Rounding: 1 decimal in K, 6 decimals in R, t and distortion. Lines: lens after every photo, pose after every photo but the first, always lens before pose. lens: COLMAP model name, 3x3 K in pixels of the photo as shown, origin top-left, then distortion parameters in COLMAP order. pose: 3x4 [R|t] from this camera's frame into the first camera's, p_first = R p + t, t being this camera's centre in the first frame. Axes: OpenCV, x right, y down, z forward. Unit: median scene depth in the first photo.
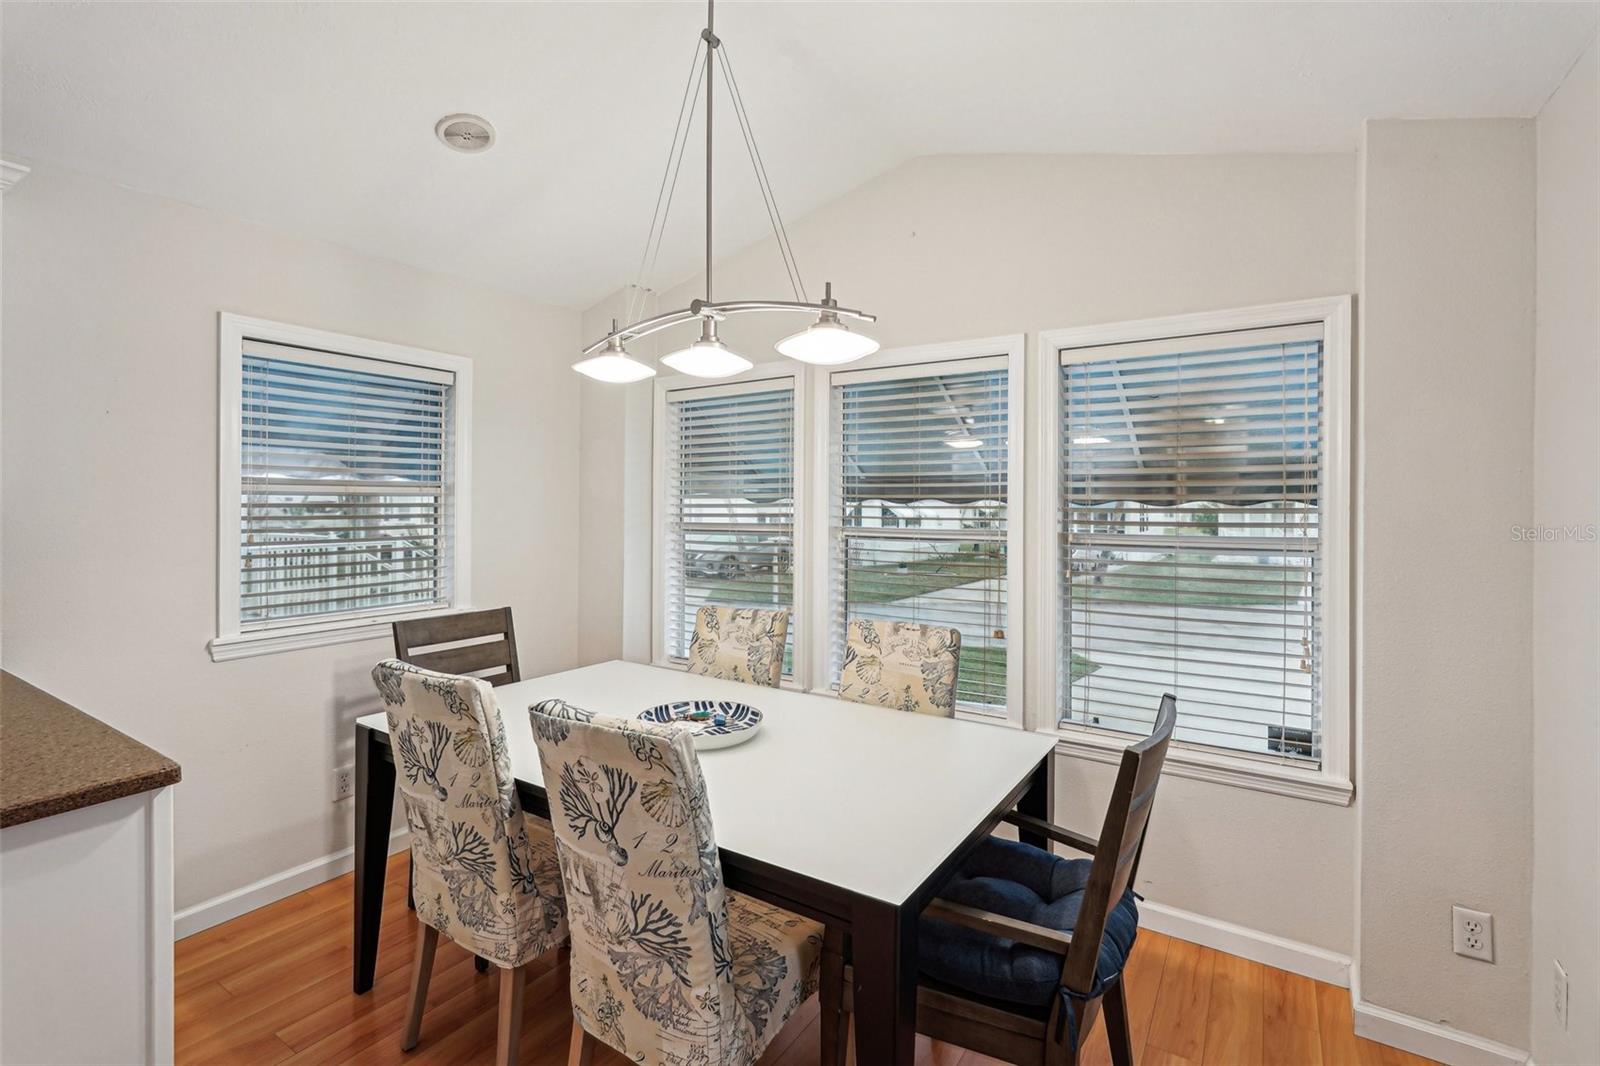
lens RADIAL K [[722.3, 0, 791.8], [0, 722.3, 500.7], [0, 0, 1]] dist [-0.007684, 0.005281]
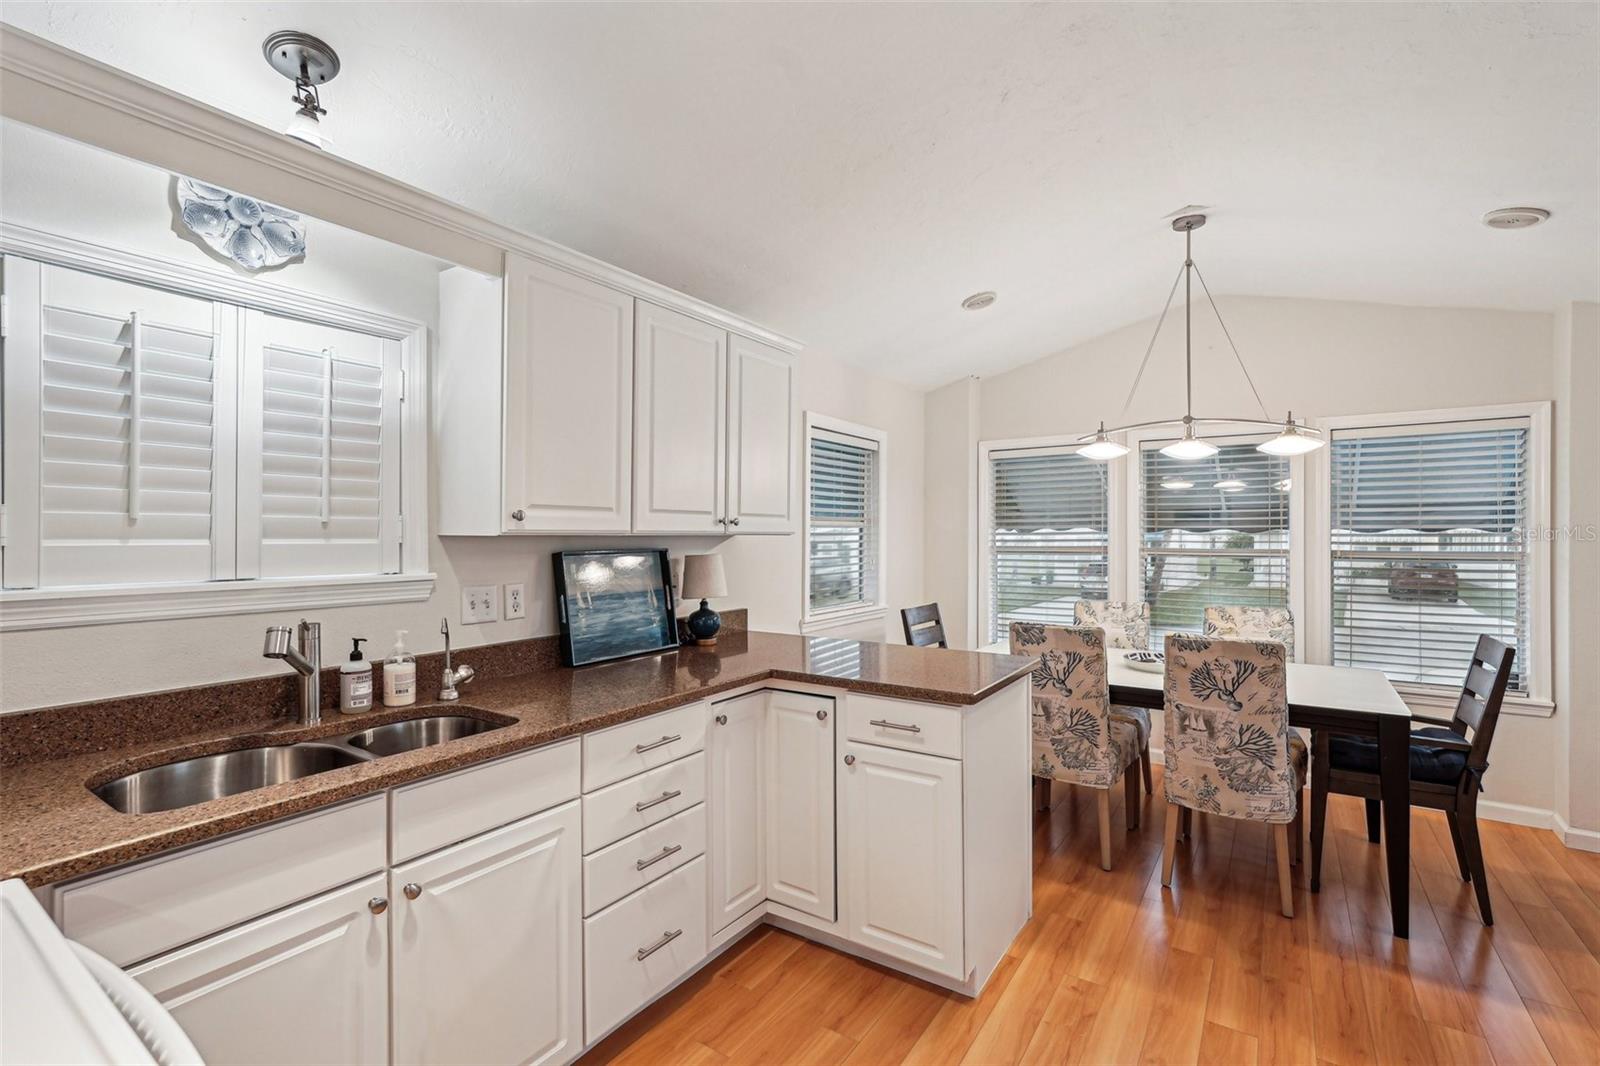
lens RADIAL K [[722.3, 0, 790.2], [0, 722.3, 528.2], [0, 0, 1]] dist [-0.007684, 0.005281]
pose [[0.999873, -0.003963, -0.015439, -0.931149], [0.003915, 0.999987, -0.003152, -0.001801], [0.015451, 0.003091, 0.999876, -0.663017]]
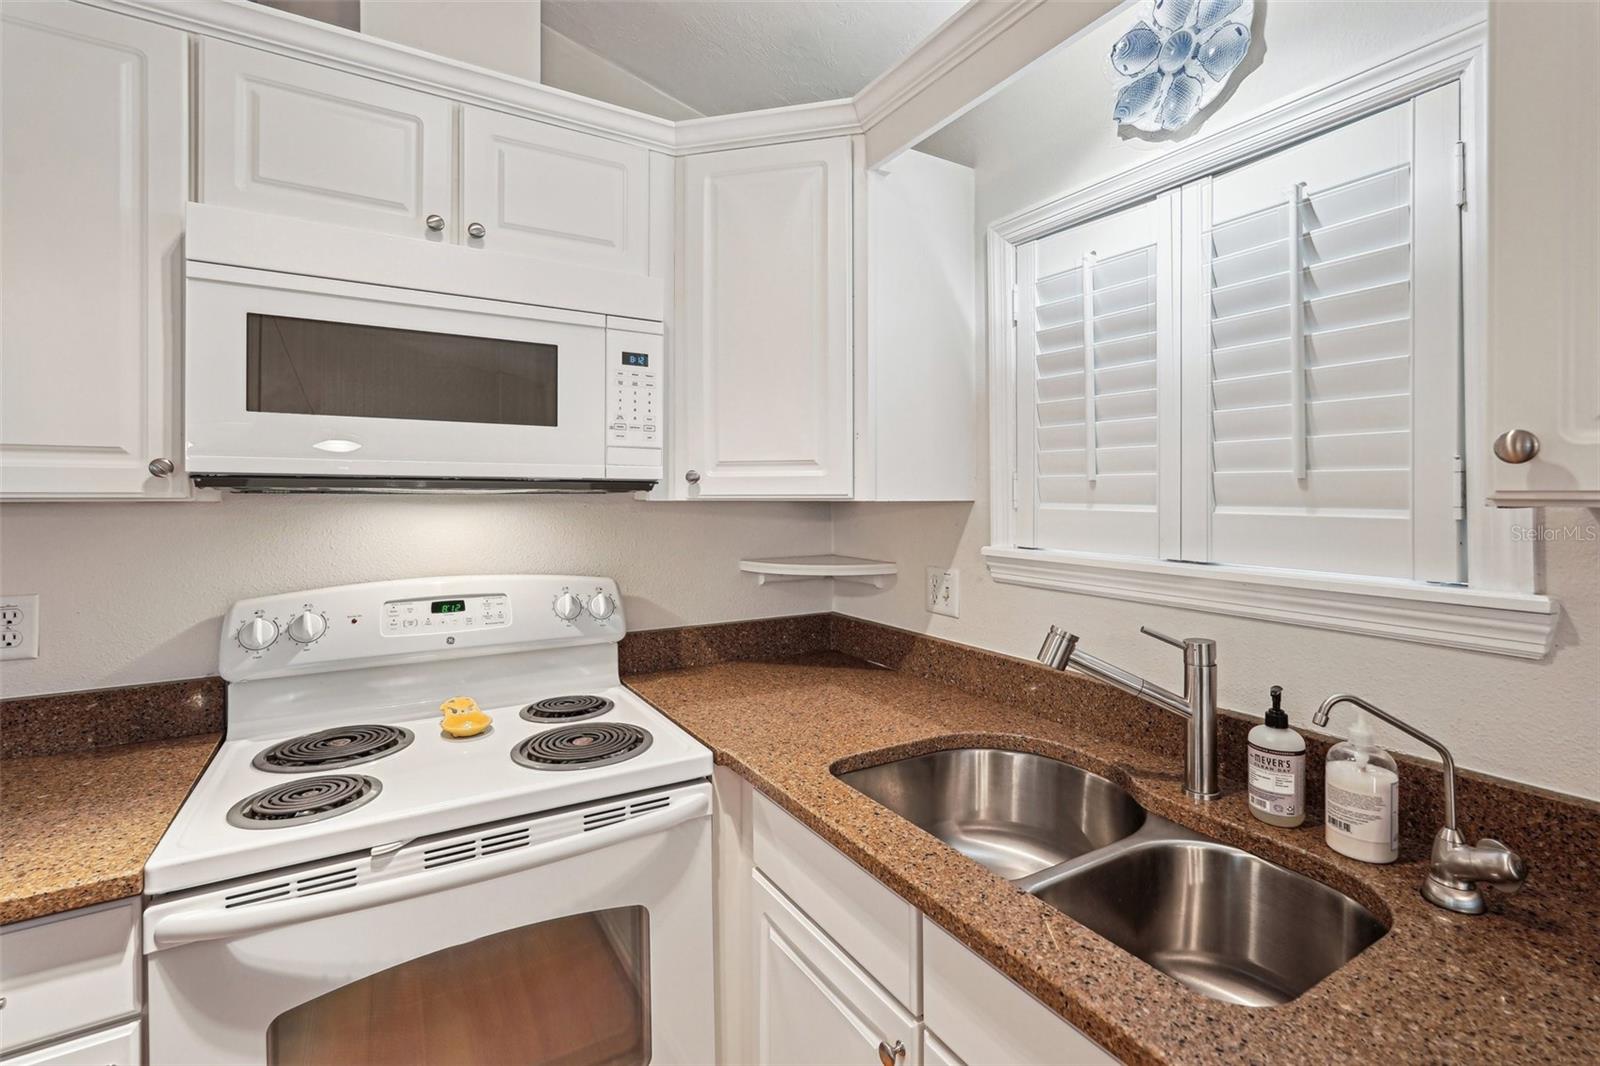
lens RADIAL K [[722.3, 0, 811.4], [0, 722.3, 497.2], [0, 0, 1]] dist [-0.007684, 0.005281]
pose [[-0.426686, 0.001952, -0.904398, -0.896905], [0.003798, 0.999993, 0.000366, -0.003108], [0.904392, -0.003279, -0.426691, 0.149495]]
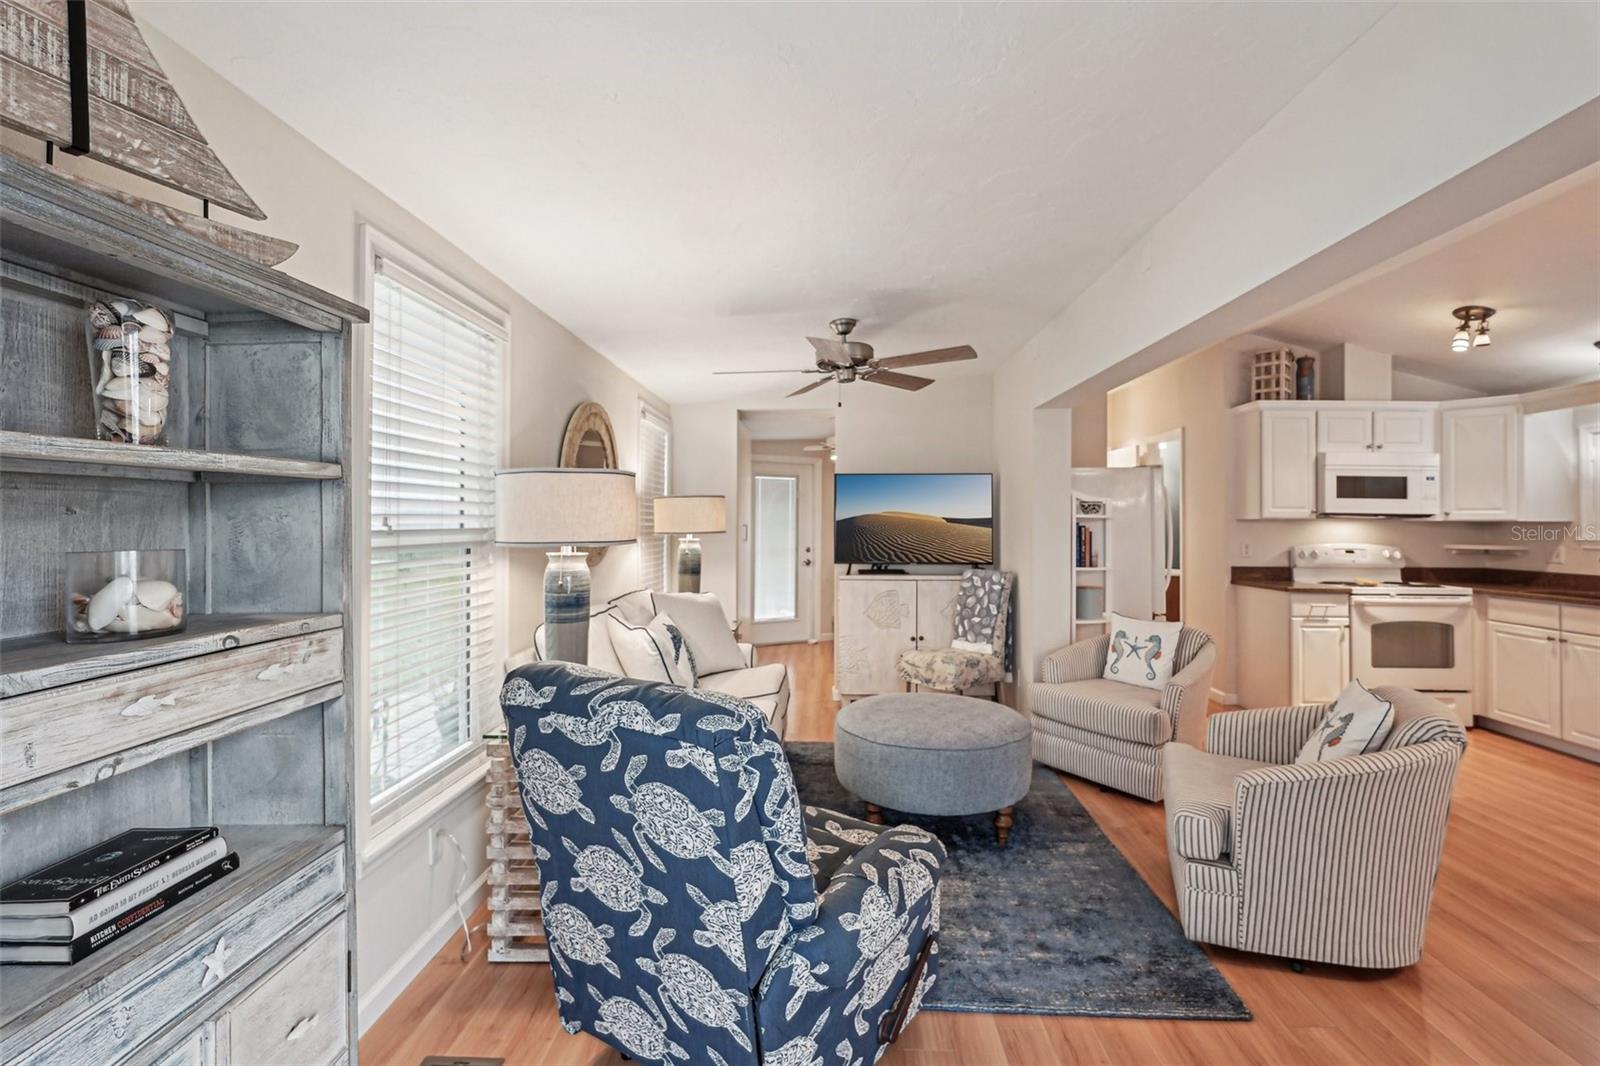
lens RADIAL K [[722.3, 0, 803.7], [0, 722.3, 516.2], [0, 0, 1]] dist [-0.007684, 0.005281]
pose [[-0.849675, -0.016049, -0.527063, 1.591037], [-0.008379, 0.999821, -0.016937, 0.044778], [0.527241, -0.009975, -0.849657, 0.630353]]
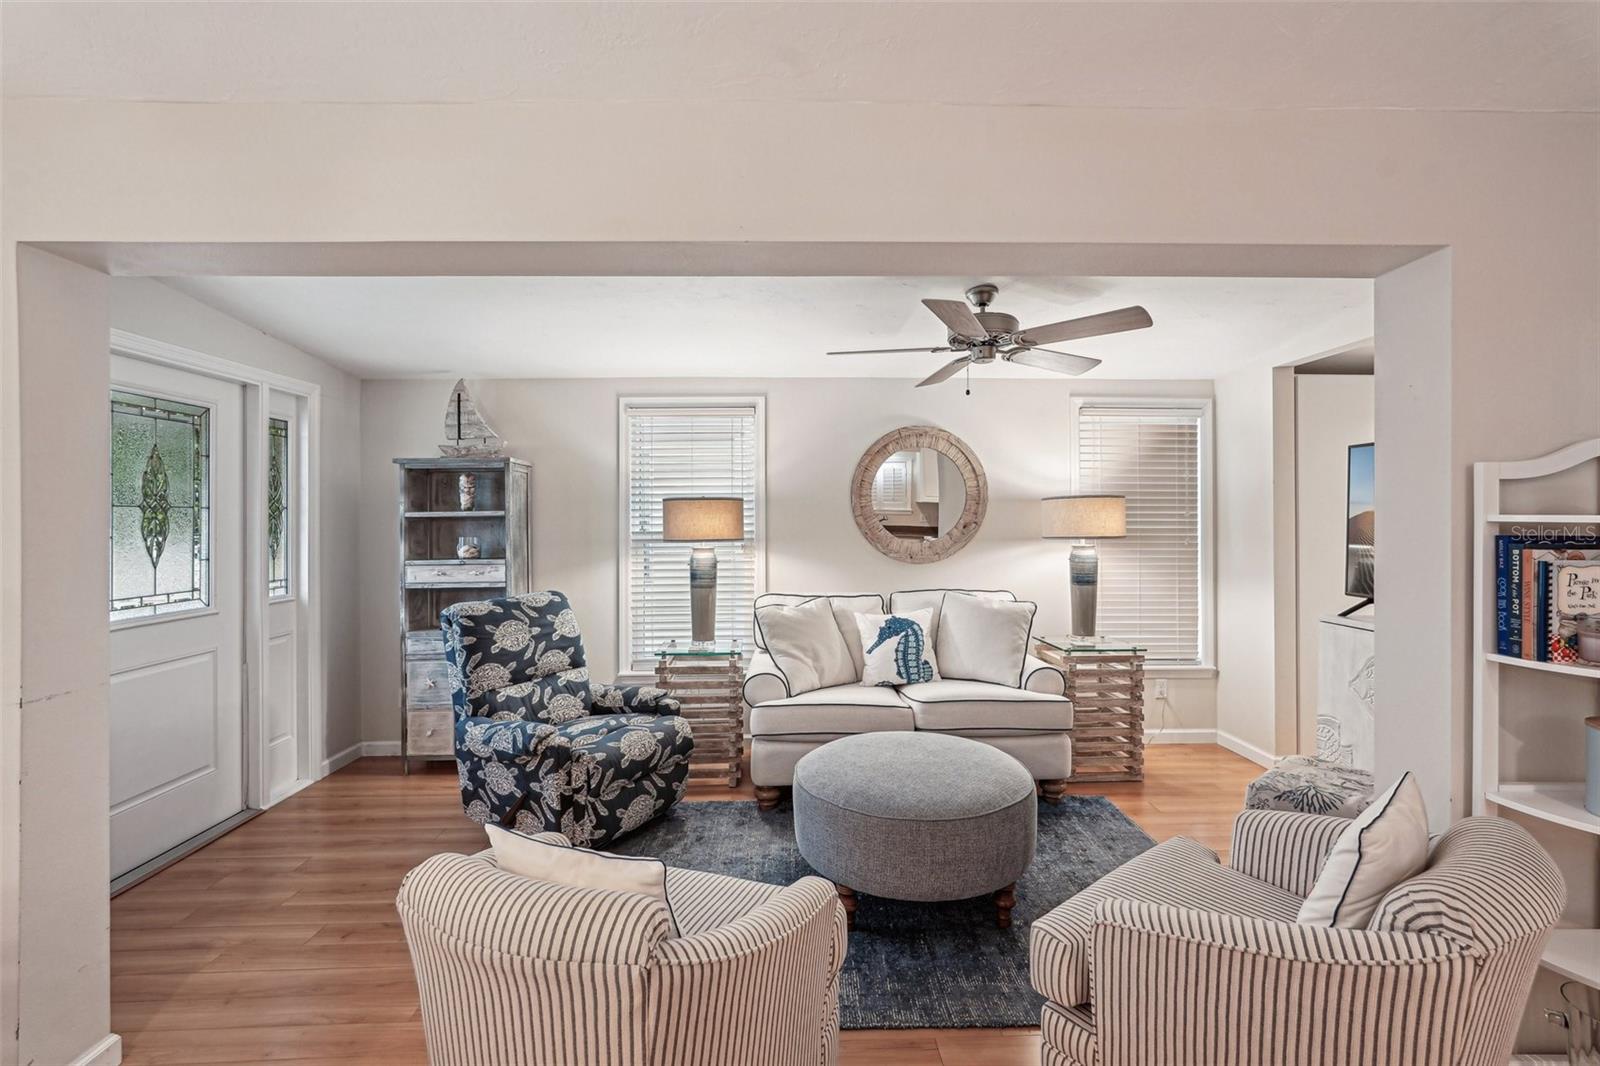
lens RADIAL K [[722.3, 0, 806.7], [0, 722.3, 514.9], [0, 0, 1]] dist [-0.007684, 0.005281]
pose [[-0.581215, -0.002041, 0.813747, -0.425348], [-0.001719, 0.999998, 0.001280, -0.001584], [-0.813748, -0.000655, -0.581217, 0.340961]]
